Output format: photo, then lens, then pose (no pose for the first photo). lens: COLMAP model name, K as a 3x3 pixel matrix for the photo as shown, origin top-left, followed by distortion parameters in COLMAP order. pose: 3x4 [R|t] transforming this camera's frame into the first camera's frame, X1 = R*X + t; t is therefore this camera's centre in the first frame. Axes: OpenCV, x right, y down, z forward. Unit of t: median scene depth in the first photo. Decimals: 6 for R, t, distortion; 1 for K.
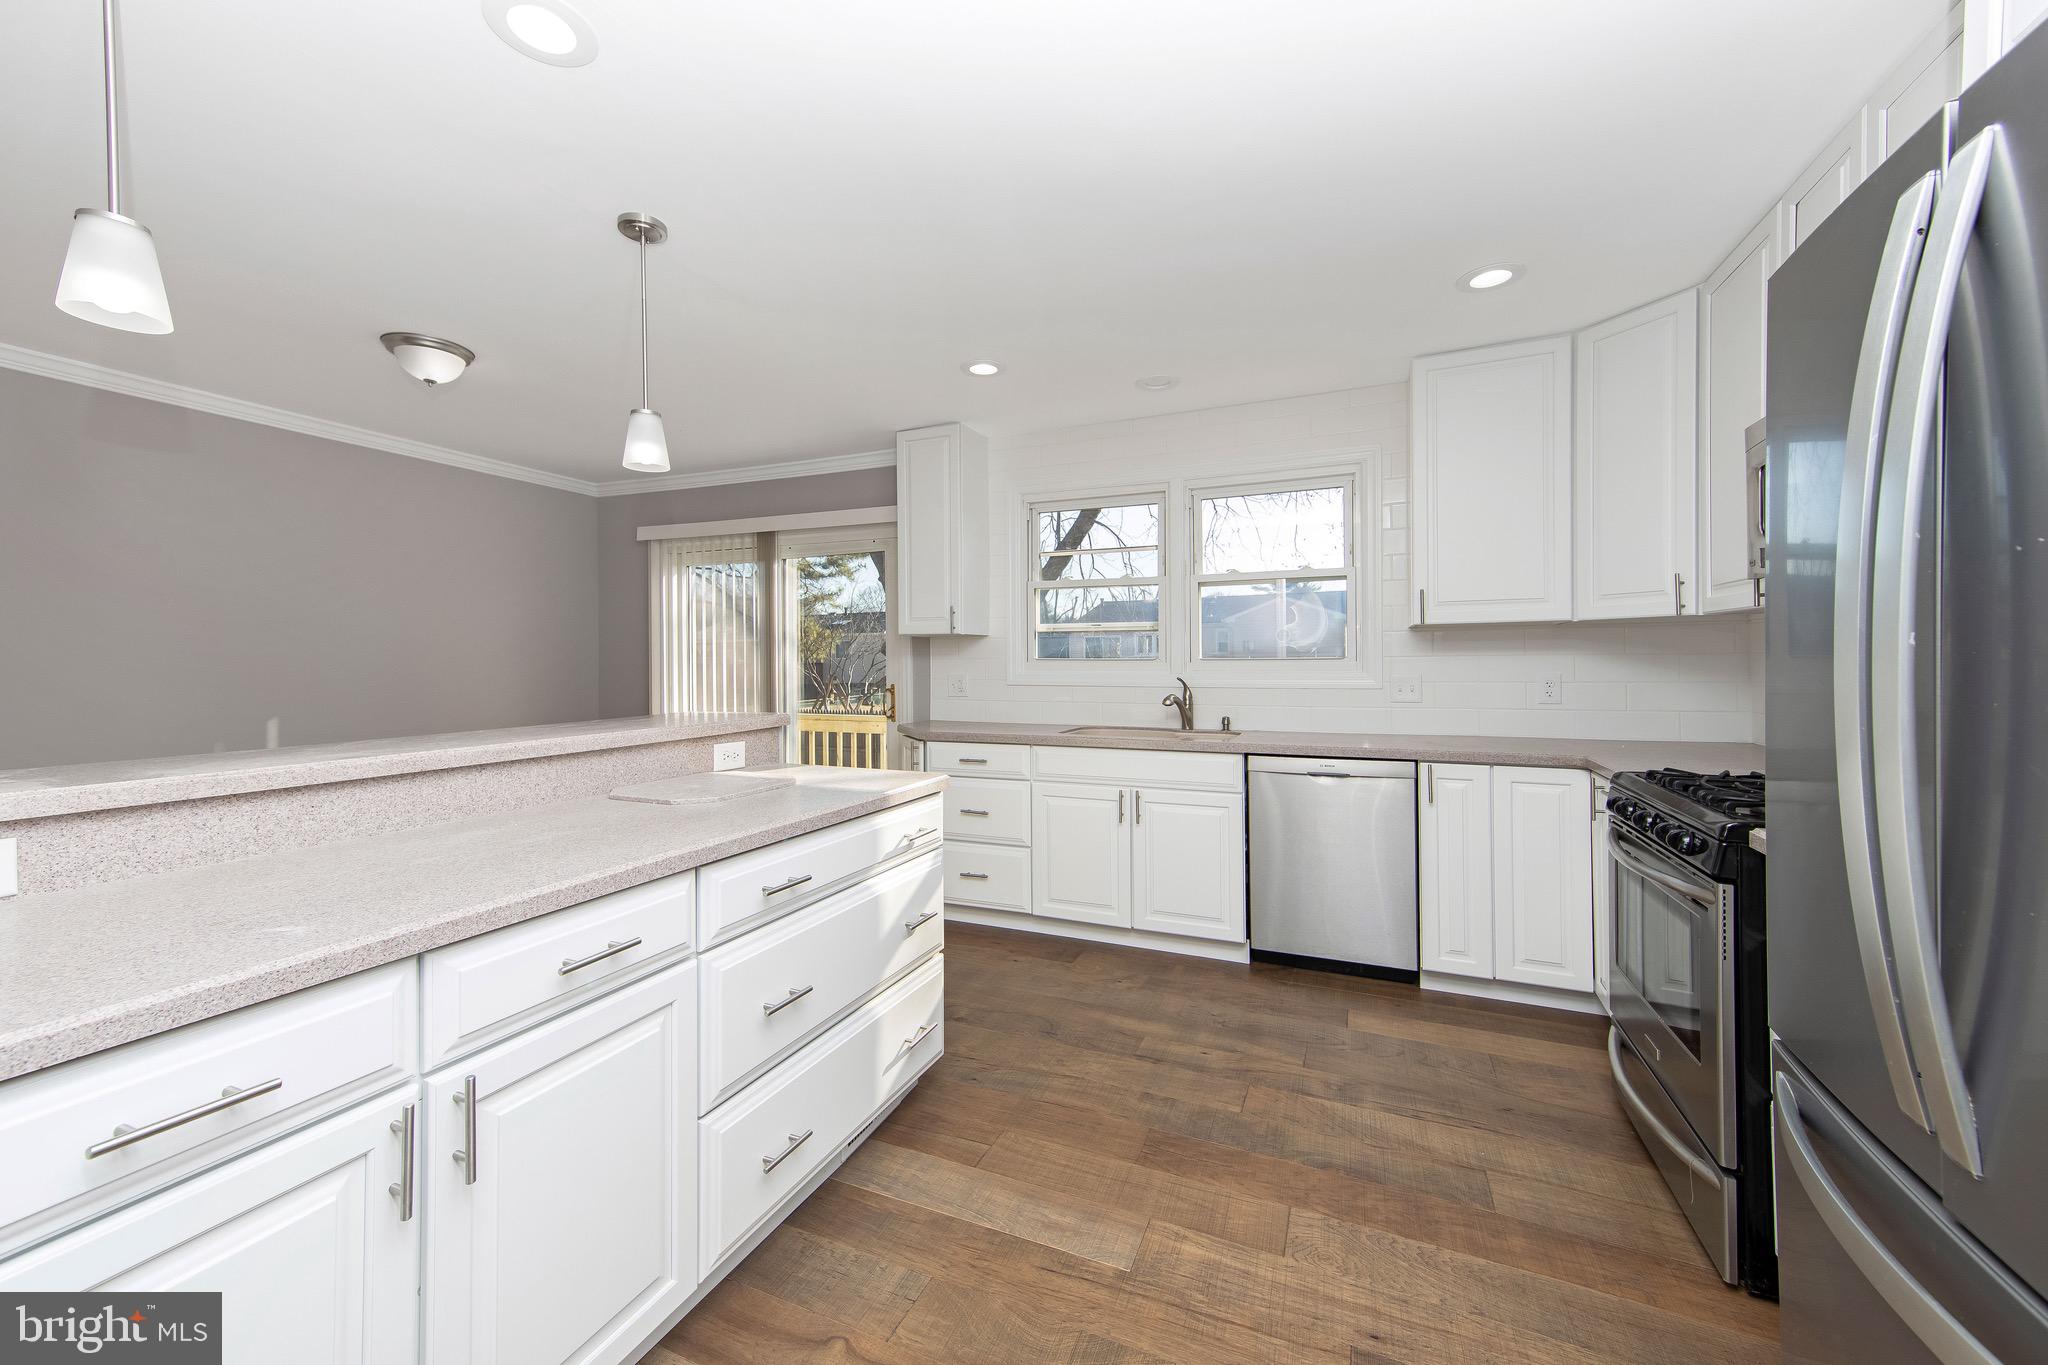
lens RADIAL K [[810.5, 0, 1009.0], [0, 810.5, 648.4], [0, 0, 1]] dist [0.019934, 0.000529]
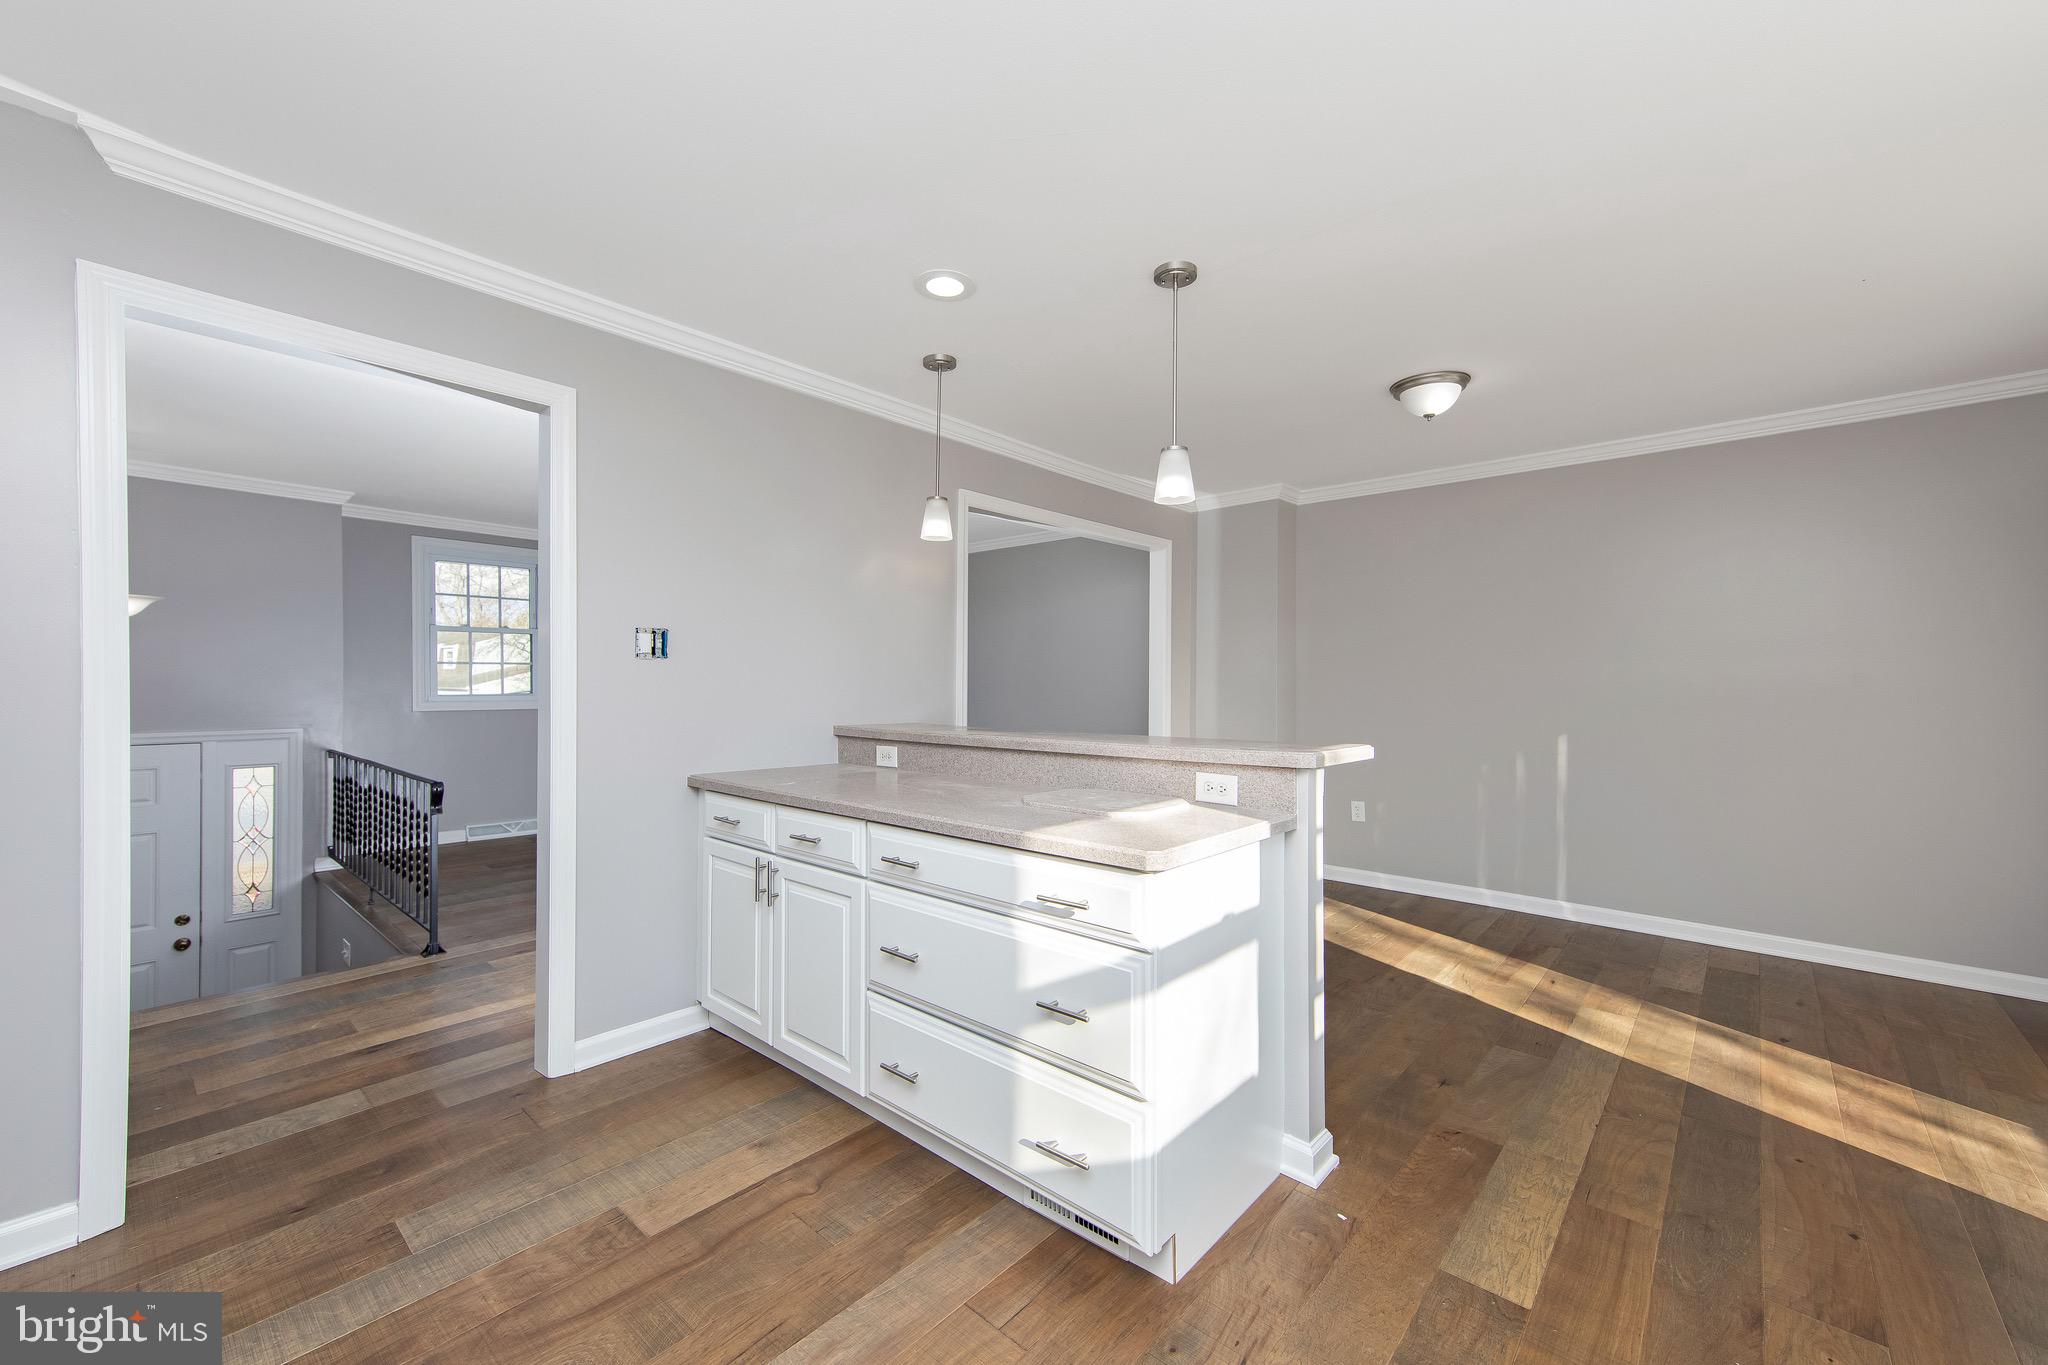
lens RADIAL K [[810.5, 0, 1014.3], [0, 810.5, 686.7], [0, 0, 1]] dist [0.019934, 0.000529]
pose [[-0.308062, 0.007899, -0.951333, 0.608040], [0.006866, 0.999958, 0.006080, 0.011014], [0.951341, -0.004659, -0.308104, 1.102635]]
